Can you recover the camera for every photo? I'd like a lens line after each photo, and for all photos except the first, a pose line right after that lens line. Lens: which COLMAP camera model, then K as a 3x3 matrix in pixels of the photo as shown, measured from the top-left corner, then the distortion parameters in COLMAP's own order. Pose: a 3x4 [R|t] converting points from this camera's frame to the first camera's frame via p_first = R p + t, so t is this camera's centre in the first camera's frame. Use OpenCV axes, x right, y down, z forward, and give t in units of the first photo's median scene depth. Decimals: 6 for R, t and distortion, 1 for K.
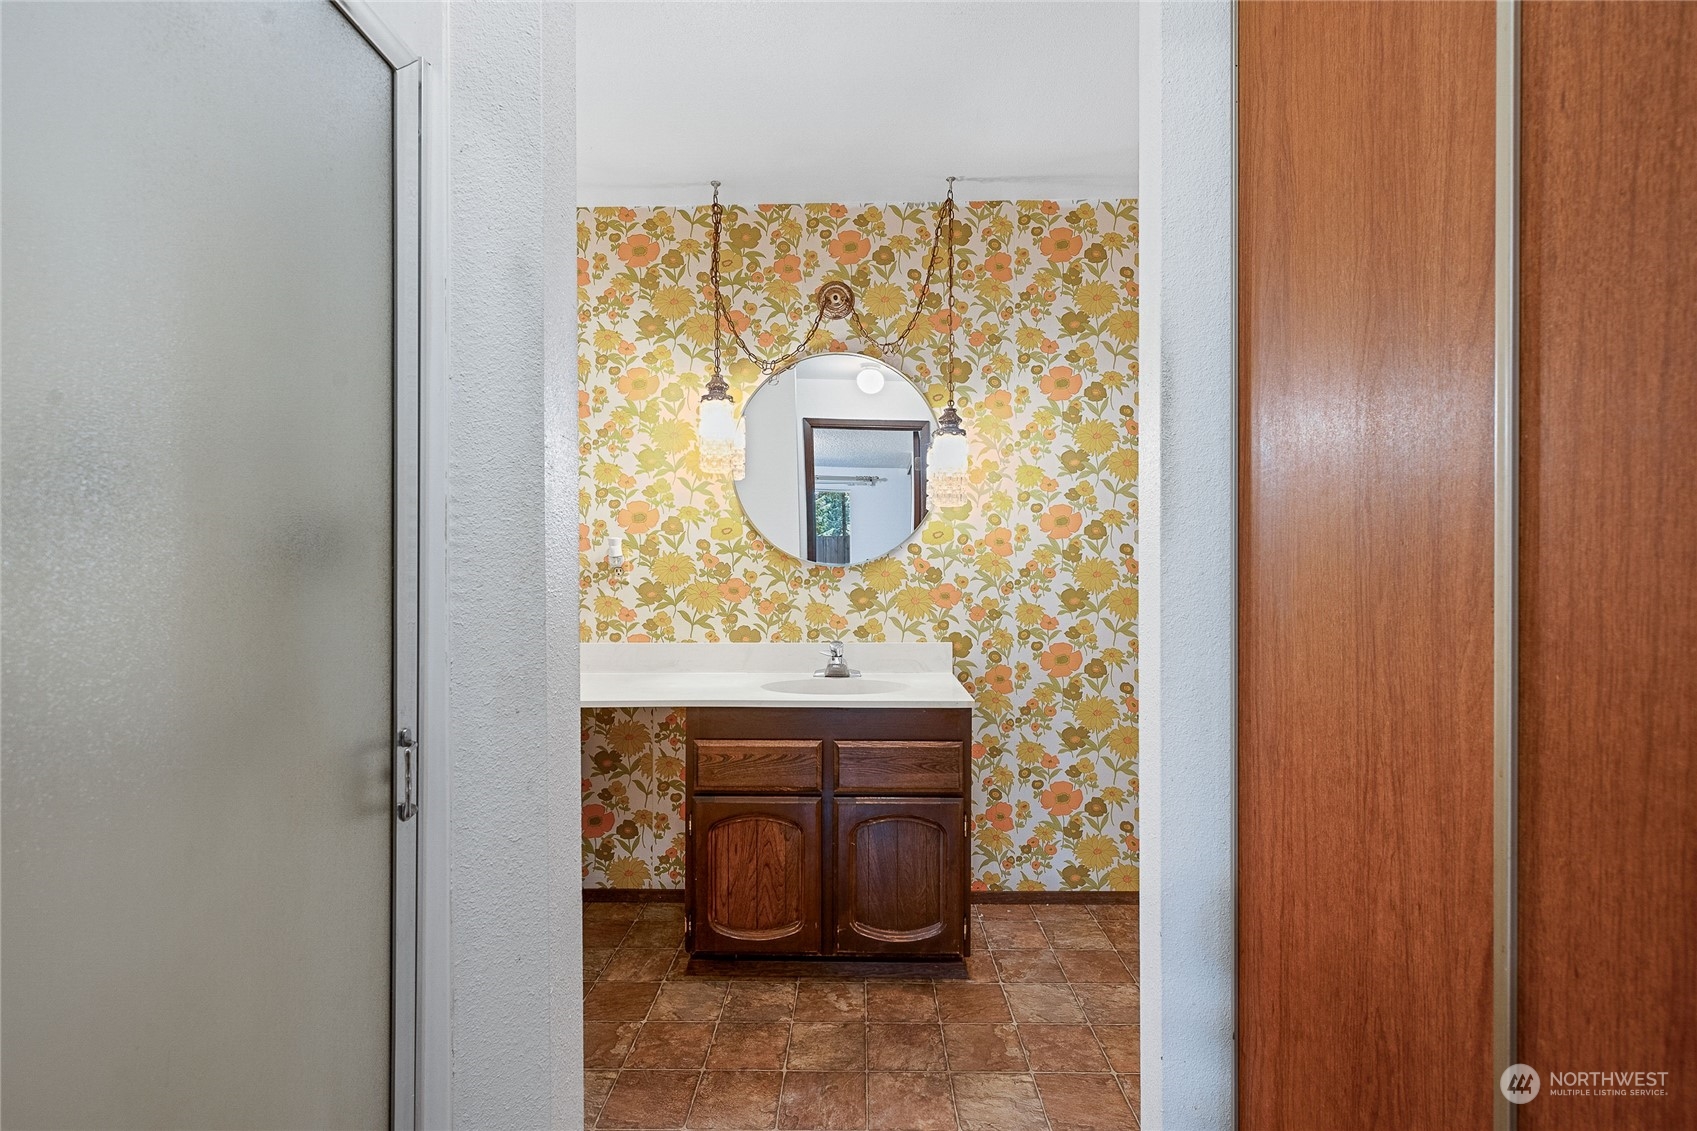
lens RADIAL K [[758.9, 0, 853.2], [0, 758.9, 568.8], [0, 0, 1]] dist [0.003056, 0.000060]
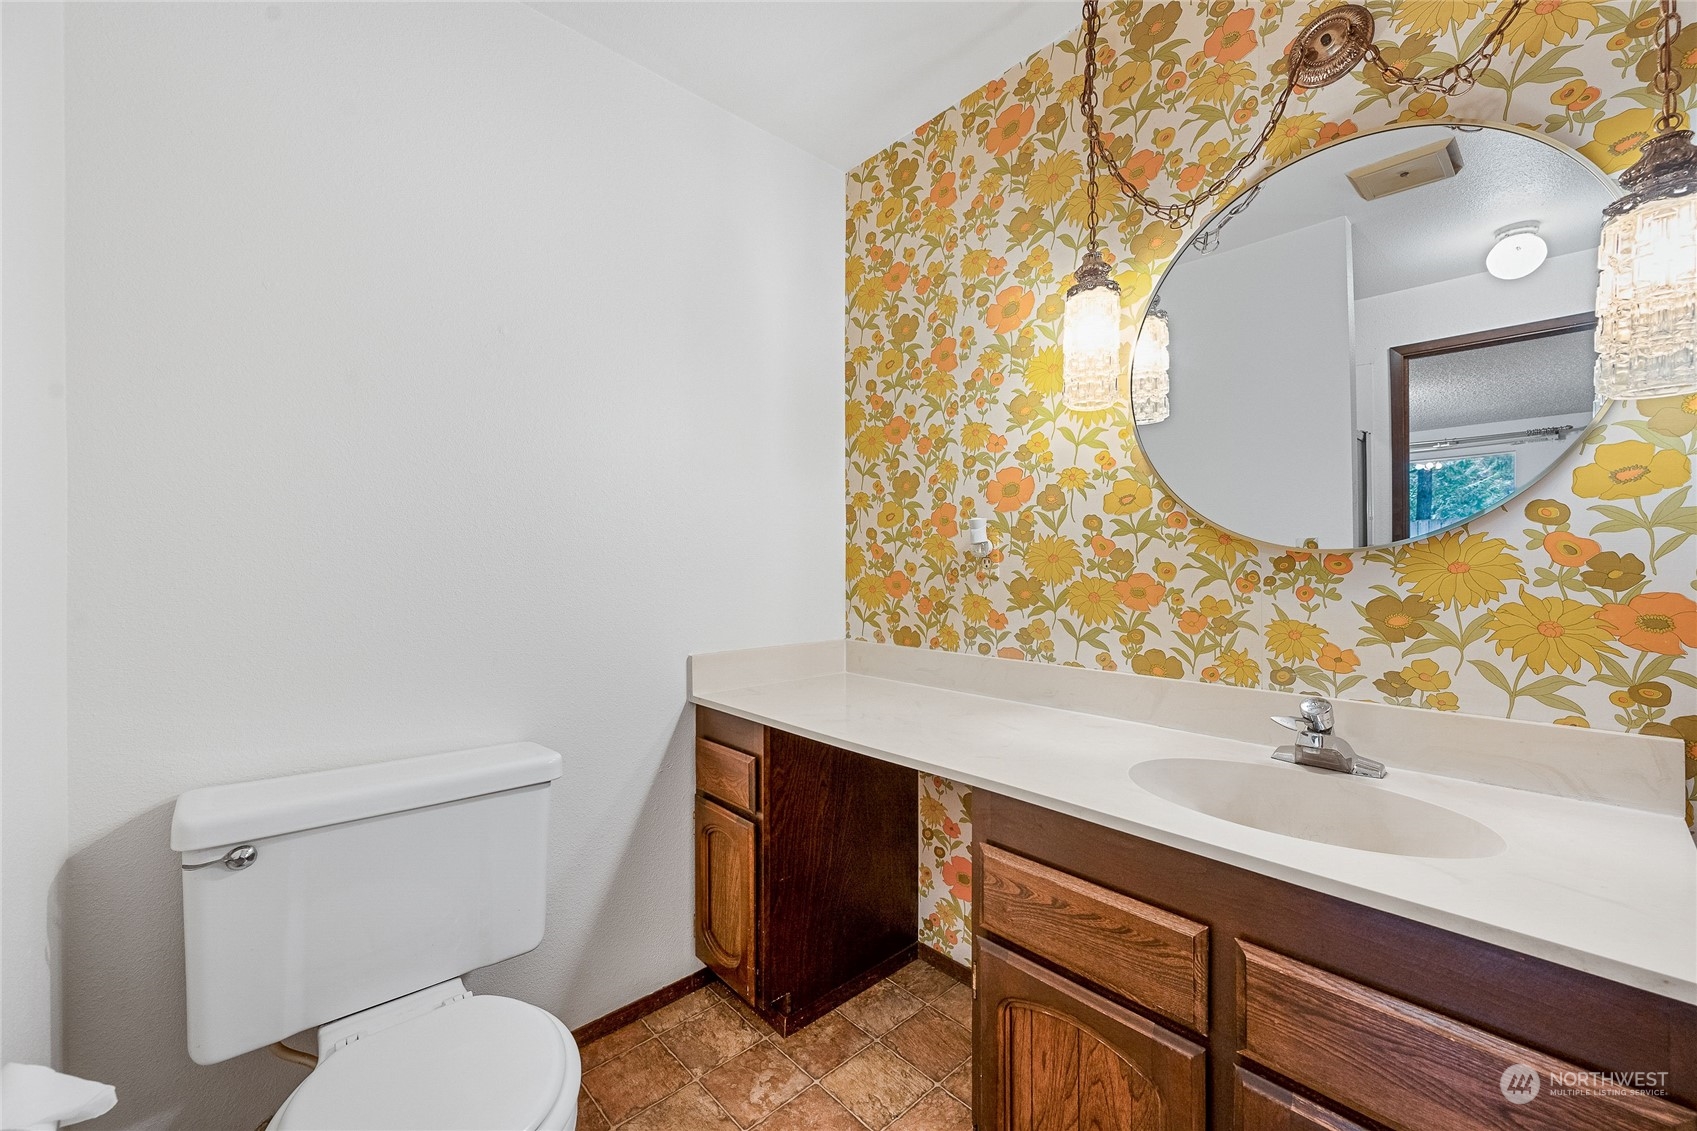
lens RADIAL K [[676.3, 0, 838.9], [0, 676.3, 561.1], [0, 0, 1]] dist [-0.000635, 0.000375]
pose [[0.693285, -0.001706, -0.720662, 0.077402], [0.002904, 0.999996, 0.000426, 0.001218], [0.720658, -0.002388, 0.693287, 0.424928]]
